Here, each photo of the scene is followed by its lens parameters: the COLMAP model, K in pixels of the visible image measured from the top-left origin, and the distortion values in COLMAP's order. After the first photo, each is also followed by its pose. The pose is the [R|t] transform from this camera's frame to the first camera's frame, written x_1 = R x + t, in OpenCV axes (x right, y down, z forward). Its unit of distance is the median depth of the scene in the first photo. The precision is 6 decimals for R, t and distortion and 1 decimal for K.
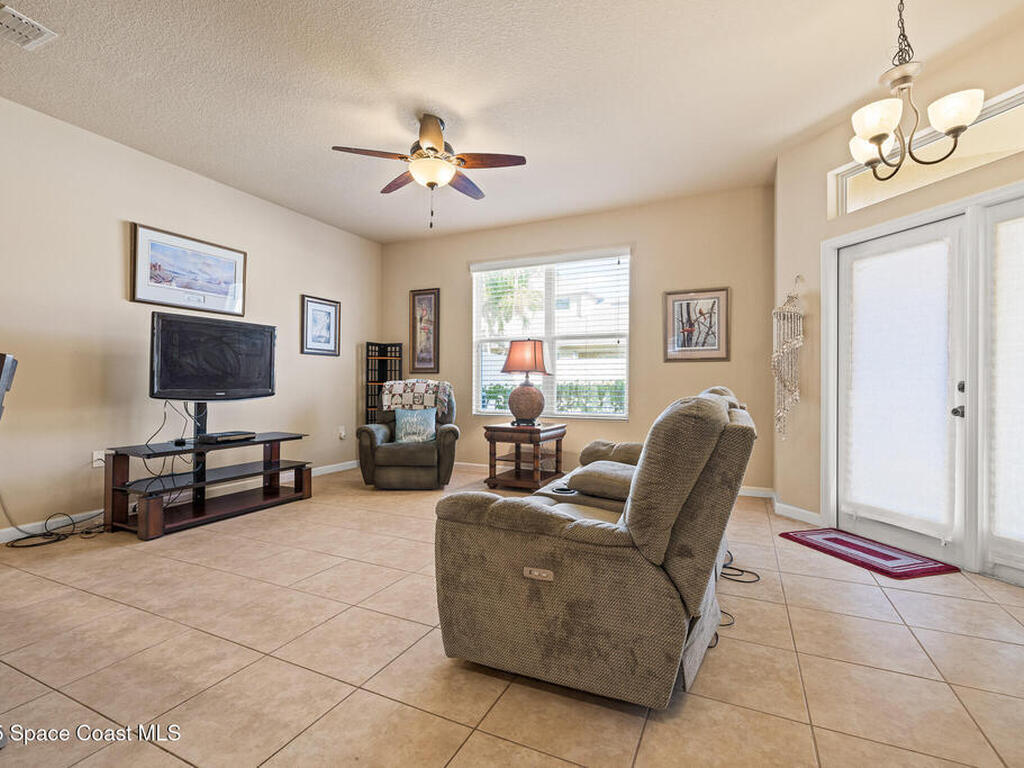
lens RADIAL K [[486.1, 0, 511.5], [0, 486.1, 380.7], [0, 0, 1]] dist [0.005210, 0.000700]
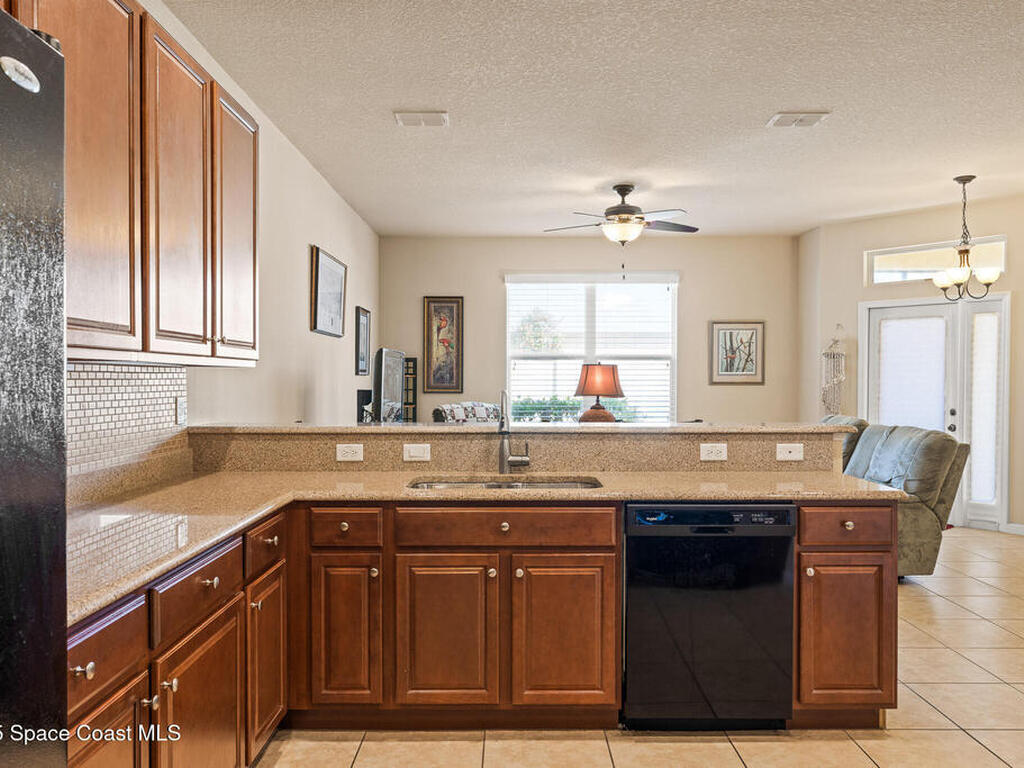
lens RADIAL K [[777.8, 0, 512.0], [0, 777.8, 384.0], [0, 0, 1]] dist [0.007561, 0.007104]
pose [[0.904727, -0.004903, 0.425964, -0.850048], [-0.001664, 0.999885, 0.015042, -0.067612], [-0.425989, -0.014318, 0.904615, -0.398734]]
